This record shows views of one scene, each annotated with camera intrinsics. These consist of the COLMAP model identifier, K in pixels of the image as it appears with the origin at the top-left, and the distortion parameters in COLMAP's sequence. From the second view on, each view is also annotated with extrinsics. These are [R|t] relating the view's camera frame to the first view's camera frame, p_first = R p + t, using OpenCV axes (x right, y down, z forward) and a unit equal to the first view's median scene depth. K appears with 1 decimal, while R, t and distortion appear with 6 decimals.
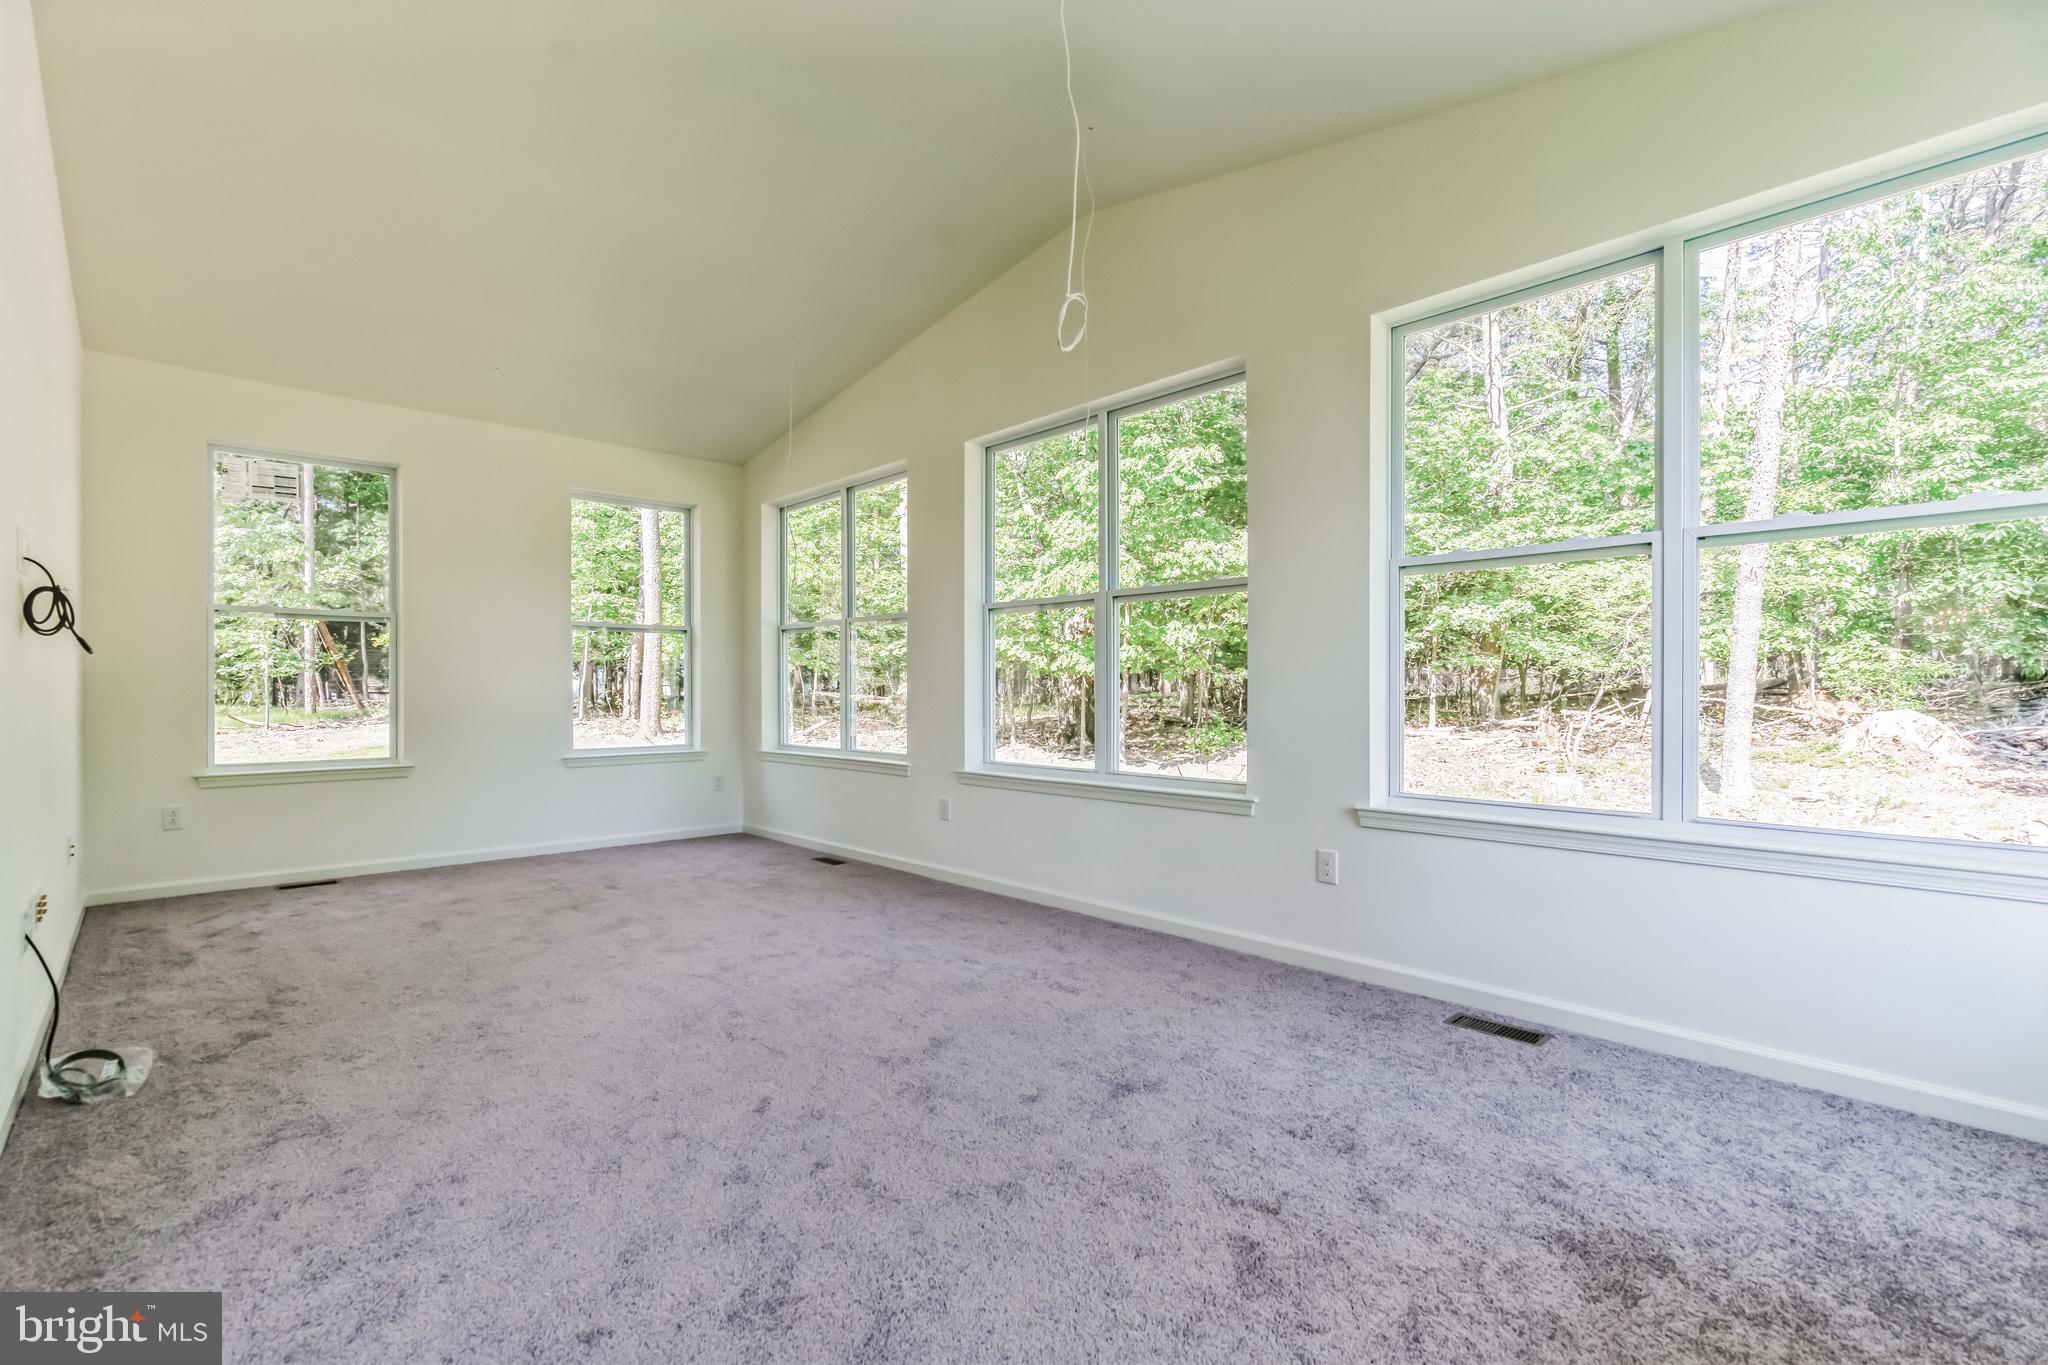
lens RADIAL K [[930.9, 0, 1006.8], [0, 930.9, 688.0], [0, 0, 1]] dist [-0.002570, -0.000254]
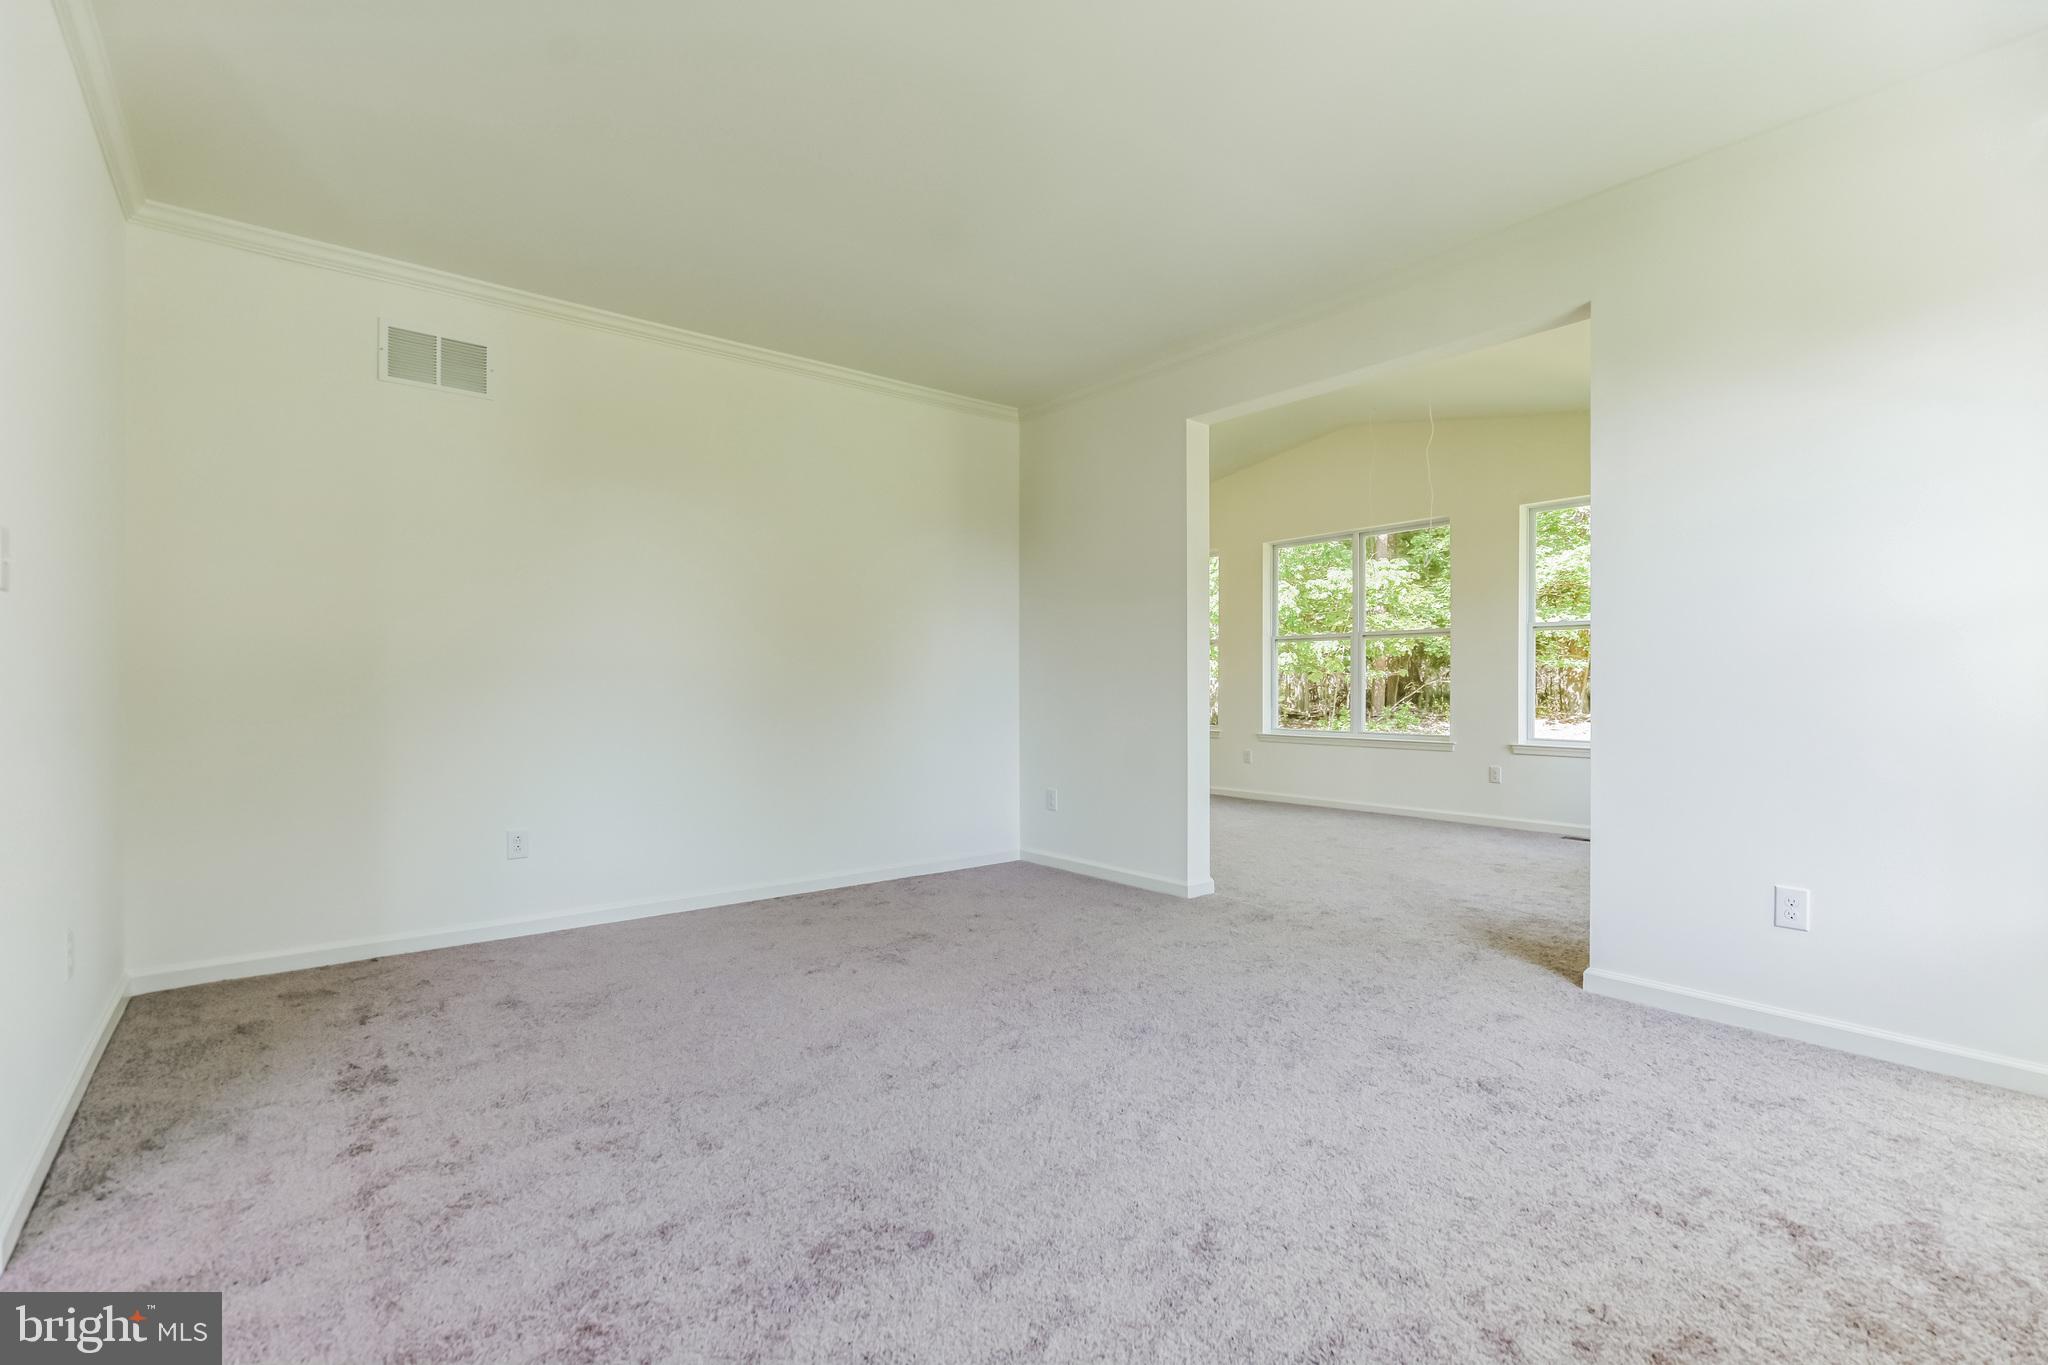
lens RADIAL K [[930.9, 0, 1006.8], [0, 930.9, 688.0], [0, 0, 1]] dist [-0.002570, -0.000254]
pose [[0.997458, 0.001174, -0.071254, -0.161339], [-0.000967, 0.999995, 0.002952, -0.000365], [0.071257, -0.002875, 0.997454, -0.308652]]
